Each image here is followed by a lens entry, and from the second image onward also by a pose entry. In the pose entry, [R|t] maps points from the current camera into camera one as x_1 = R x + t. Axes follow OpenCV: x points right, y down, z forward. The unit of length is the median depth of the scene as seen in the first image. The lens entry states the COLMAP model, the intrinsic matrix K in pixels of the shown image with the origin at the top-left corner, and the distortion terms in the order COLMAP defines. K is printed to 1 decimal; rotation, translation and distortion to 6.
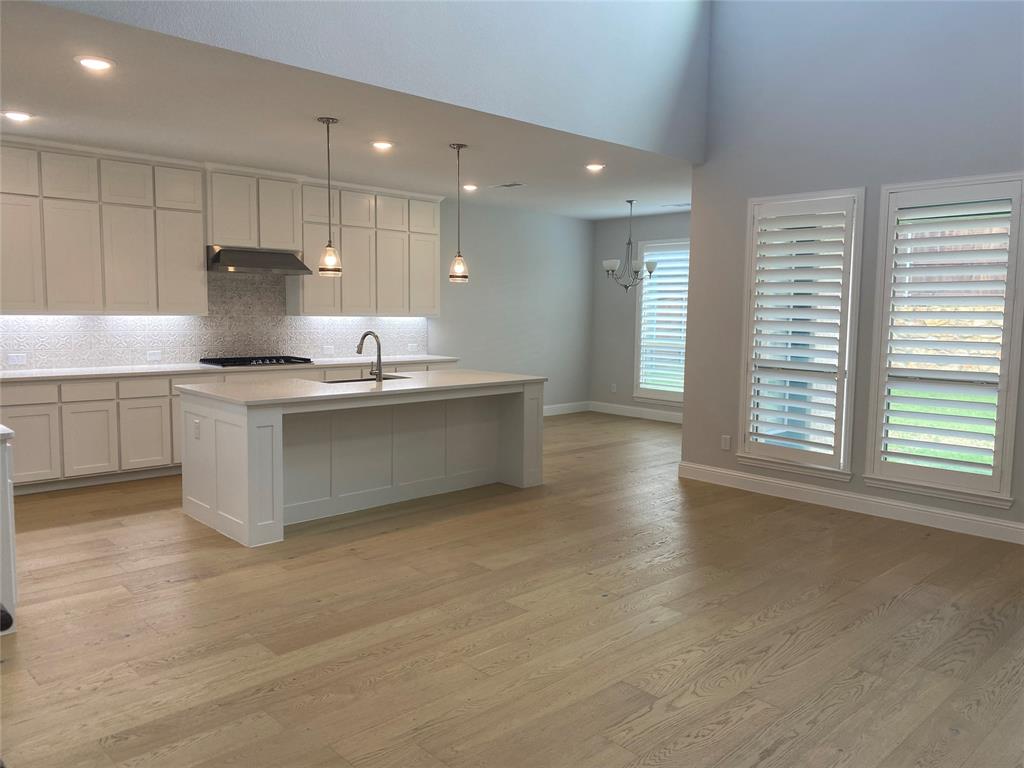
lens RADIAL K [[781.4, 0, 512.0], [0, 781.4, 384.0], [0, 0, 1]] dist [0.094298, -0.180240]
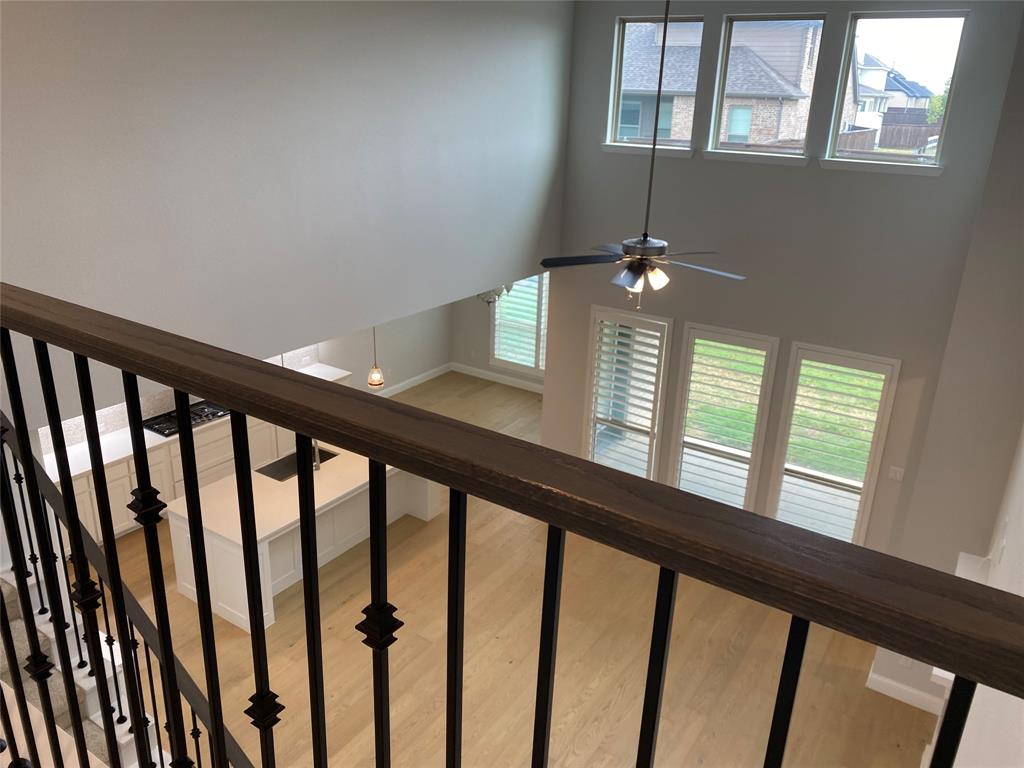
lens RADIAL K [[781.4, 0, 512.0], [0, 781.4, 384.0], [0, 0, 1]] dist [0.094298, -0.180240]
pose [[0.973674, -0.061181, 0.219580, -0.132865], [0.002425, 0.966032, 0.258411, -0.464106], [-0.227931, -0.251076, 0.940749, -0.248403]]
